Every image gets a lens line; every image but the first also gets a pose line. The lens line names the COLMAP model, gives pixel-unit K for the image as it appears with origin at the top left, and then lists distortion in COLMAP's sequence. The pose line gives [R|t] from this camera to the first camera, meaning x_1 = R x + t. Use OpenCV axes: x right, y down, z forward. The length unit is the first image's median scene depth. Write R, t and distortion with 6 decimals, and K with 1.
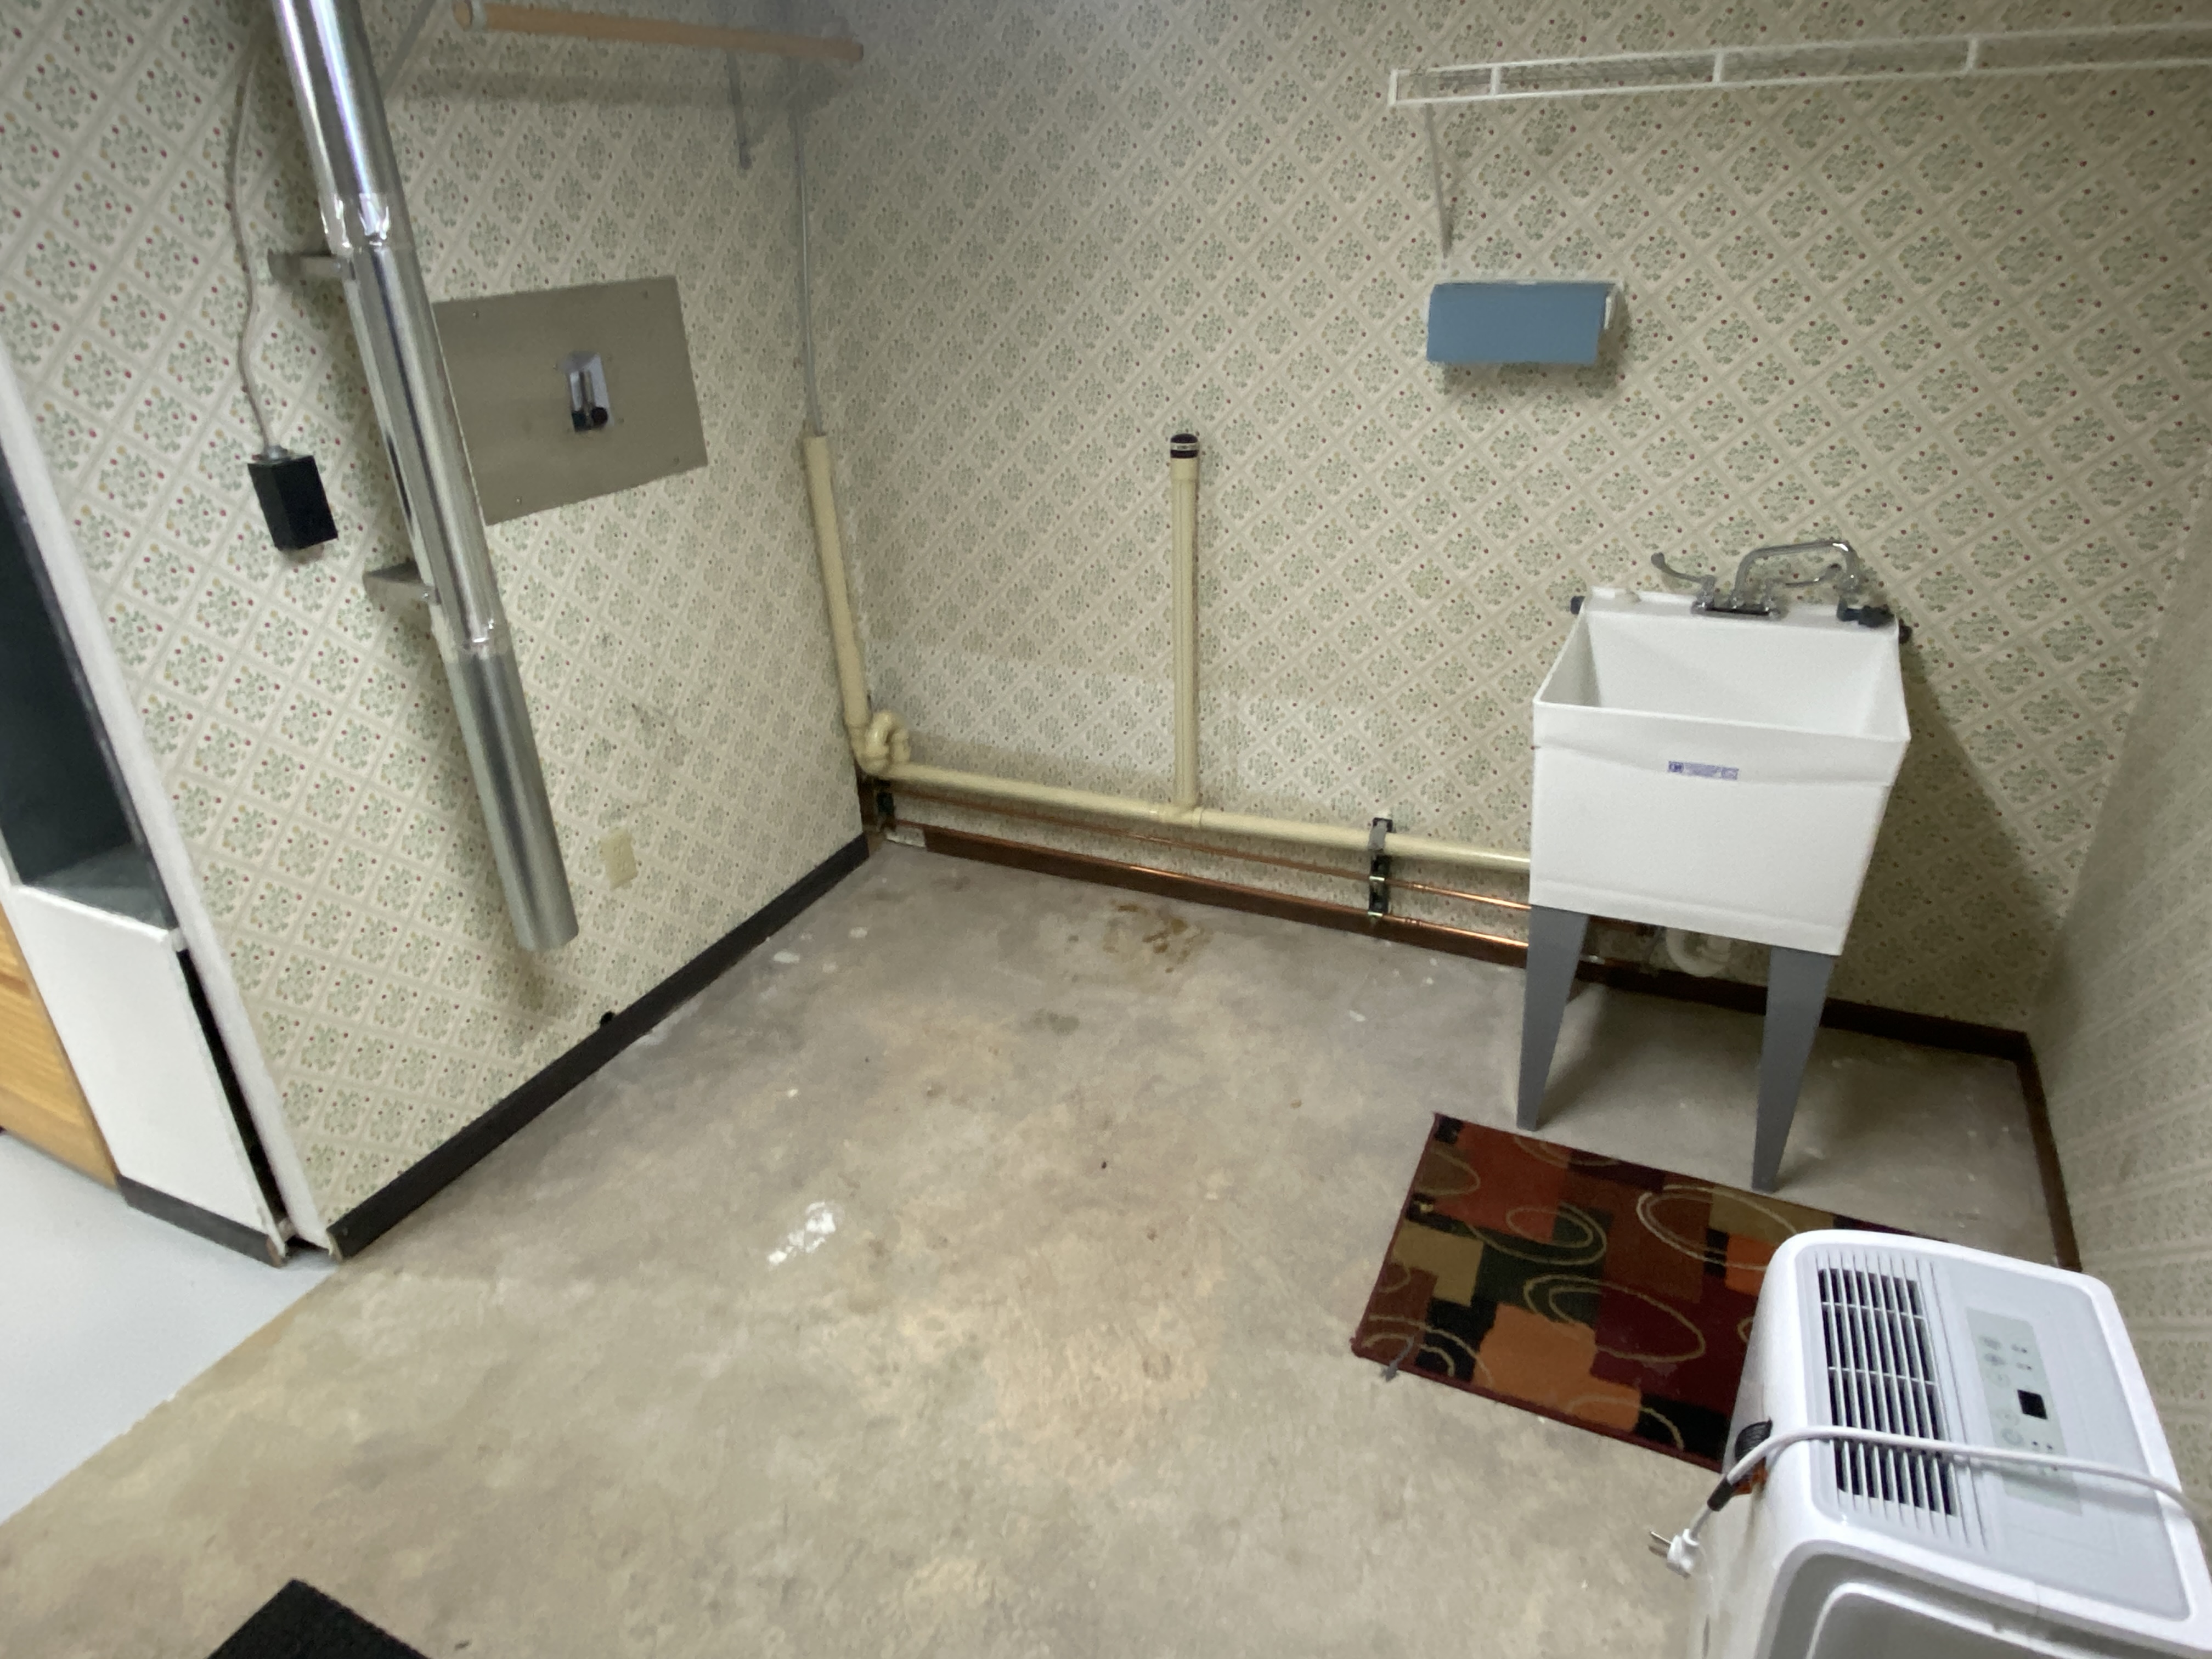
lens RADIAL K [[1270.4, 0, 1106.0], [0, 1270.4, 829.5], [0, 0, 1]] dist [0.039023, -0.042348]
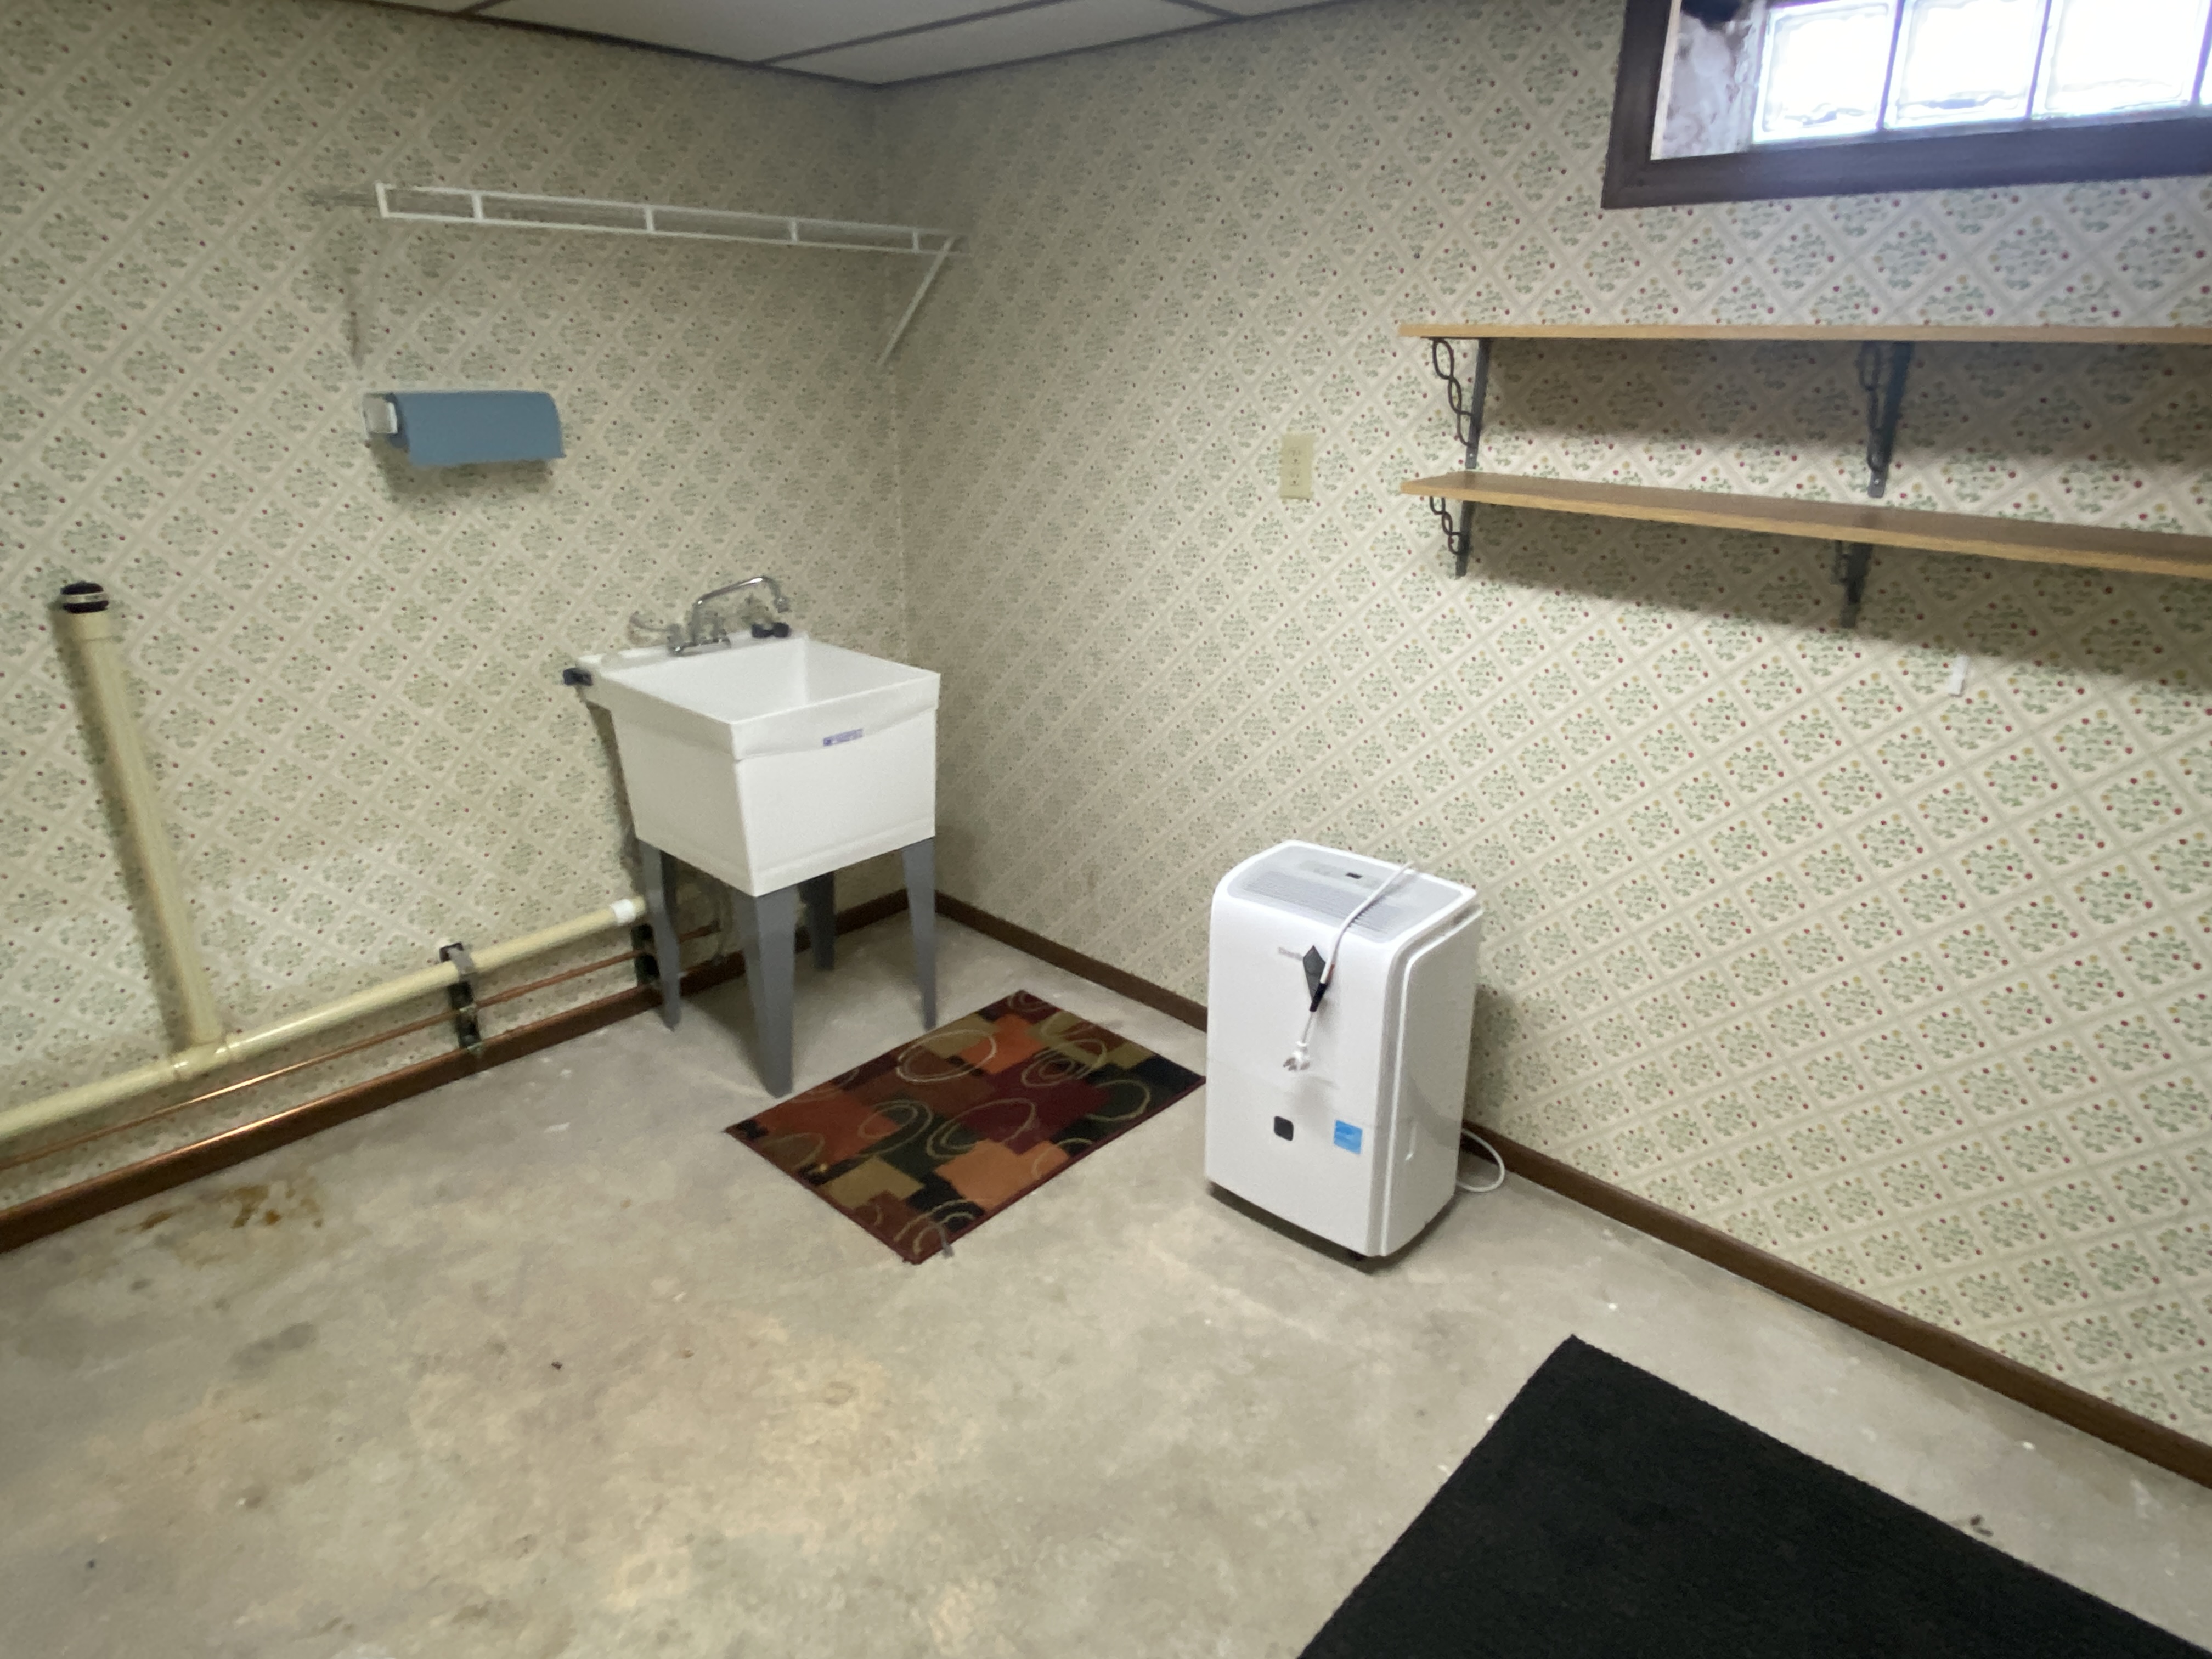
lens RADIAL K [[1302.6, 0, 1099.6], [0, 1302.6, 821.2], [0, 0, 1]] dist [0.070975, -0.073553]
pose [[0.299823, -0.293433, 0.907746, -0.607427], [0.403300, 0.901299, 0.158141, -0.063546], [-0.864555, 0.318680, 0.388572, 0.221434]]
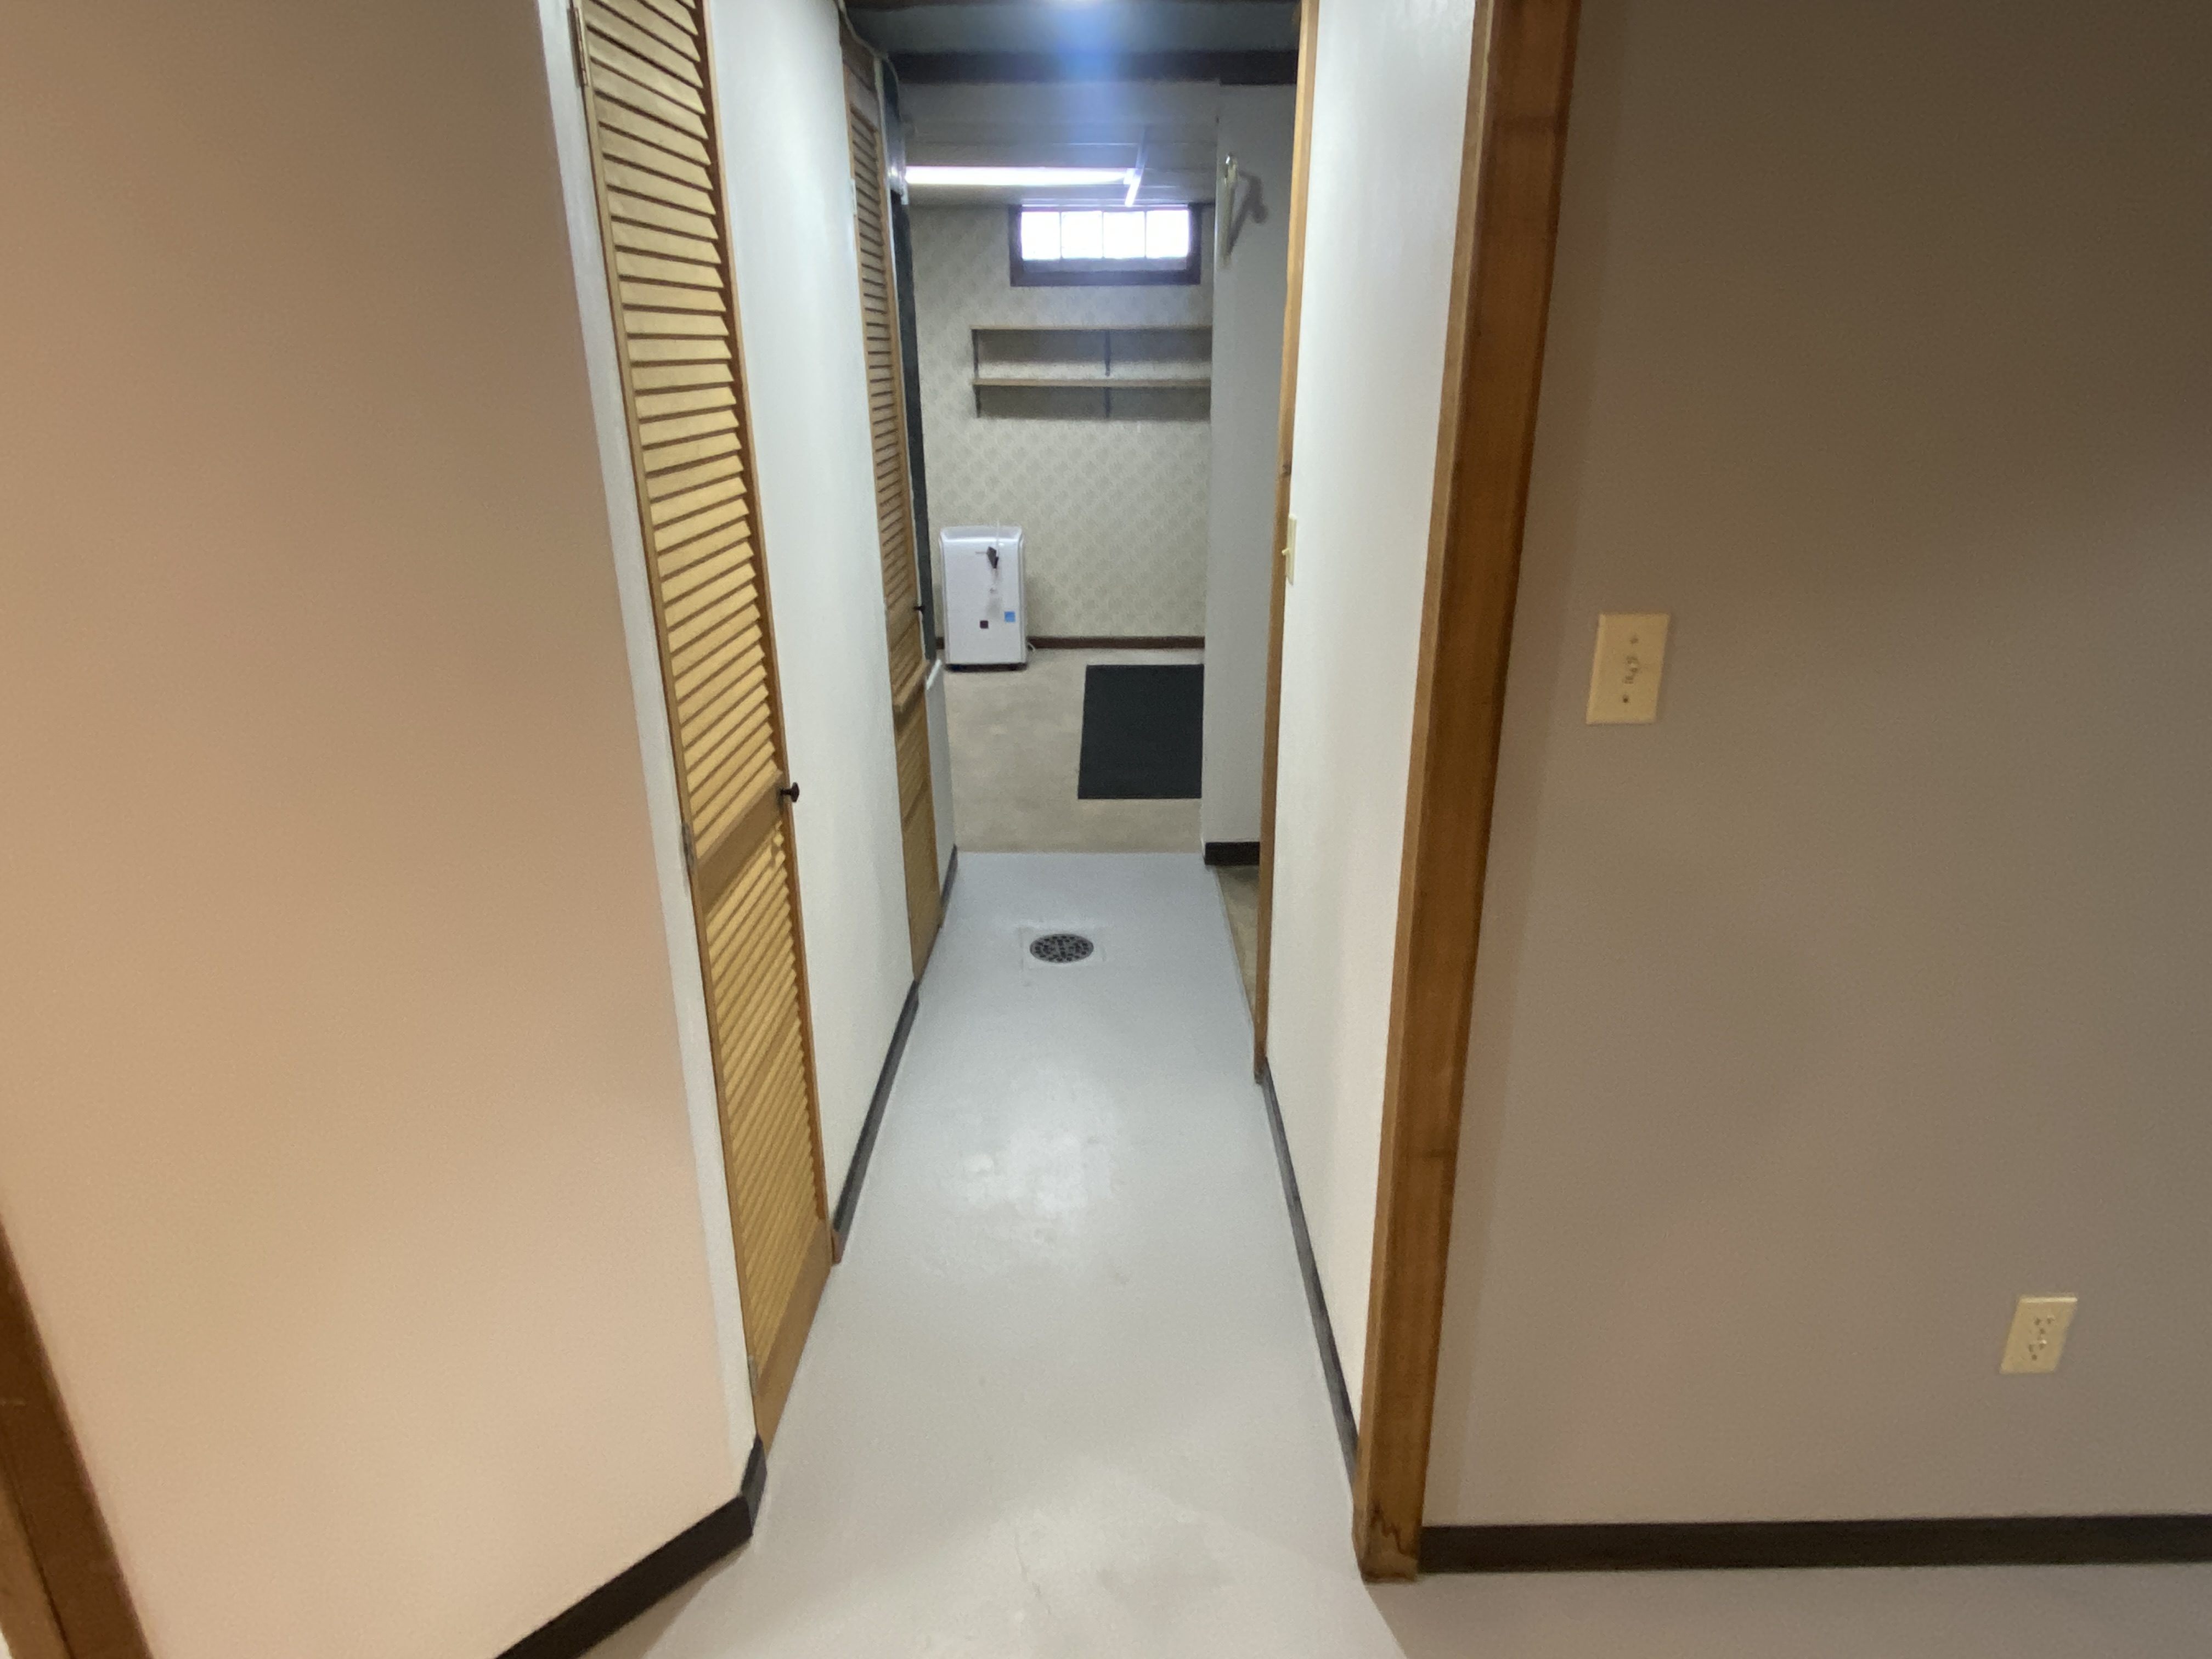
lens RADIAL K [[1302.6, 0, 1099.6], [0, 1302.6, 821.2], [0, 0, 1]] dist [0.070975, -0.073553]
pose [[-0.436396, -0.277306, 0.855956, -2.409773], [0.413744, 0.782927, 0.464588, -0.512661], [-0.798983, 0.556891, -0.226932, 1.306452]]
